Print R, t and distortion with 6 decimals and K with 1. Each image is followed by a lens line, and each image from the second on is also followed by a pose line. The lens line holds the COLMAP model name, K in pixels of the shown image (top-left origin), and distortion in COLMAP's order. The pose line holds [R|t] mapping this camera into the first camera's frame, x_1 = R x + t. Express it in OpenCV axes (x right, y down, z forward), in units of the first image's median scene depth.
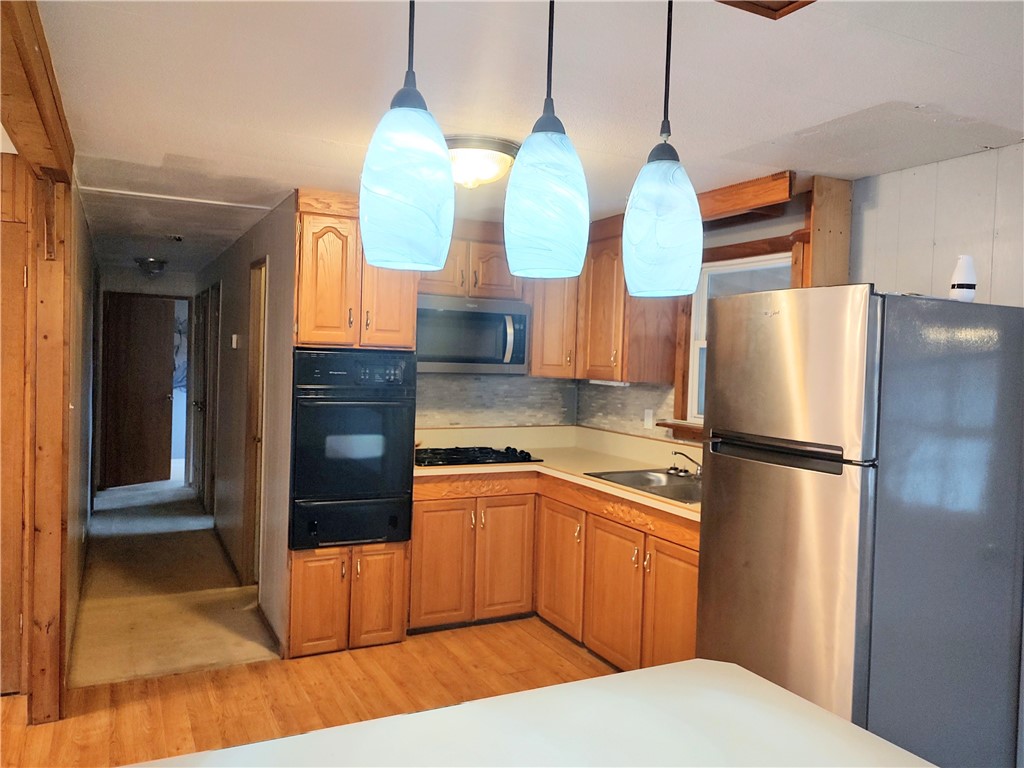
lens RADIAL K [[759.4, 0, 502.2], [0, 759.4, 378.8], [0, 0, 1]] dist [0.017406, -0.026907]
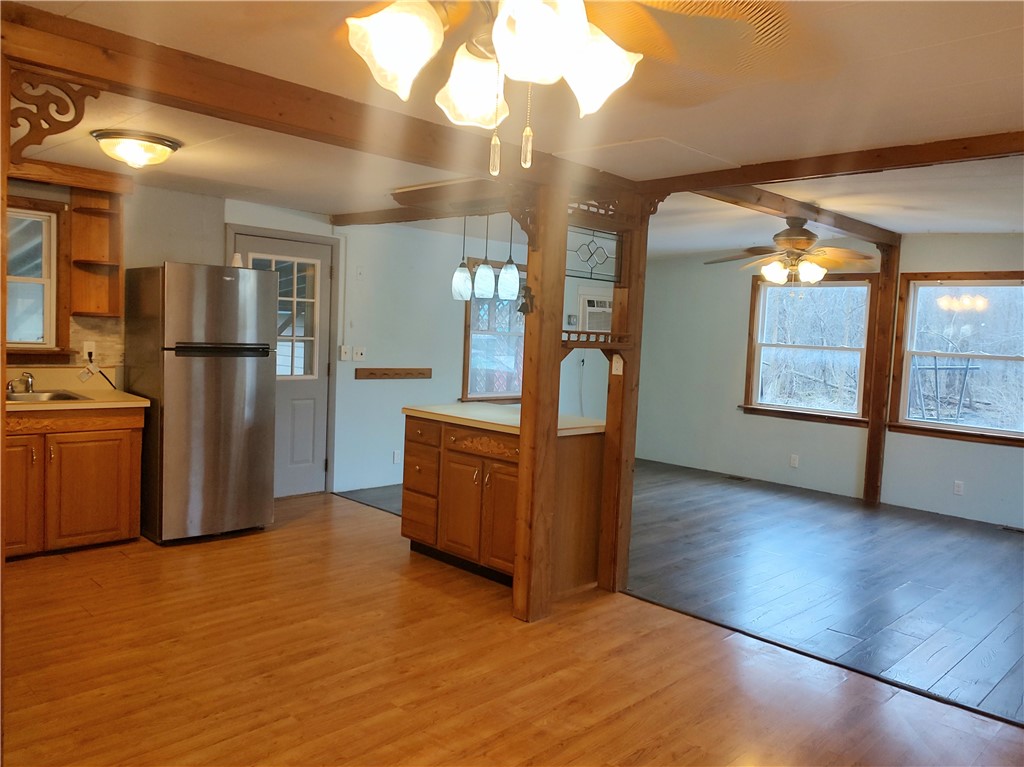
lens RADIAL K [[759.4, 0, 536.8], [0, 759.4, 386.9], [0, 0, 1]] dist [0.017406, -0.026907]
pose [[-0.331684, -0.113200, 0.936574, -1.102678], [-0.028371, 0.993523, 0.110035, -0.032299], [-0.942964, 0.009925, -0.332747, 0.574446]]
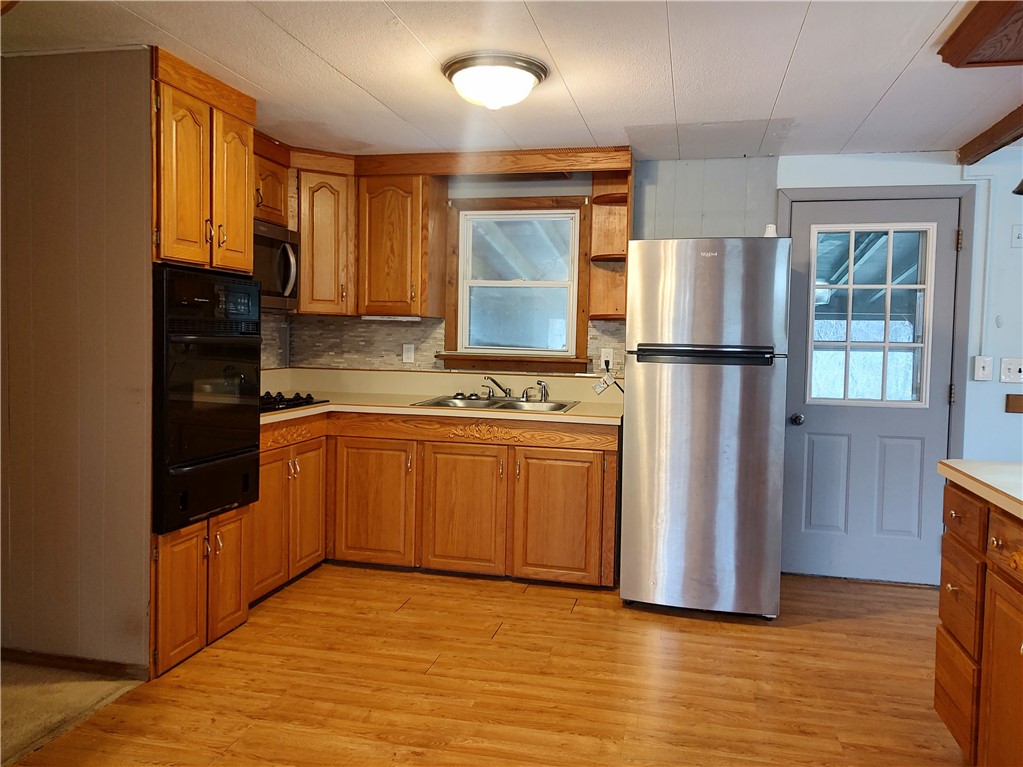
lens RADIAL K [[758.6, 0, 502.9], [0, 758.6, 375.8], [0, 0, 1]] dist [0.017406, -0.026907]
pose [[0.645142, -0.054284, 0.762132, -0.590869], [0.017878, 0.998272, 0.055970, 0.030497], [-0.763854, -0.022484, 0.644998, 0.245355]]
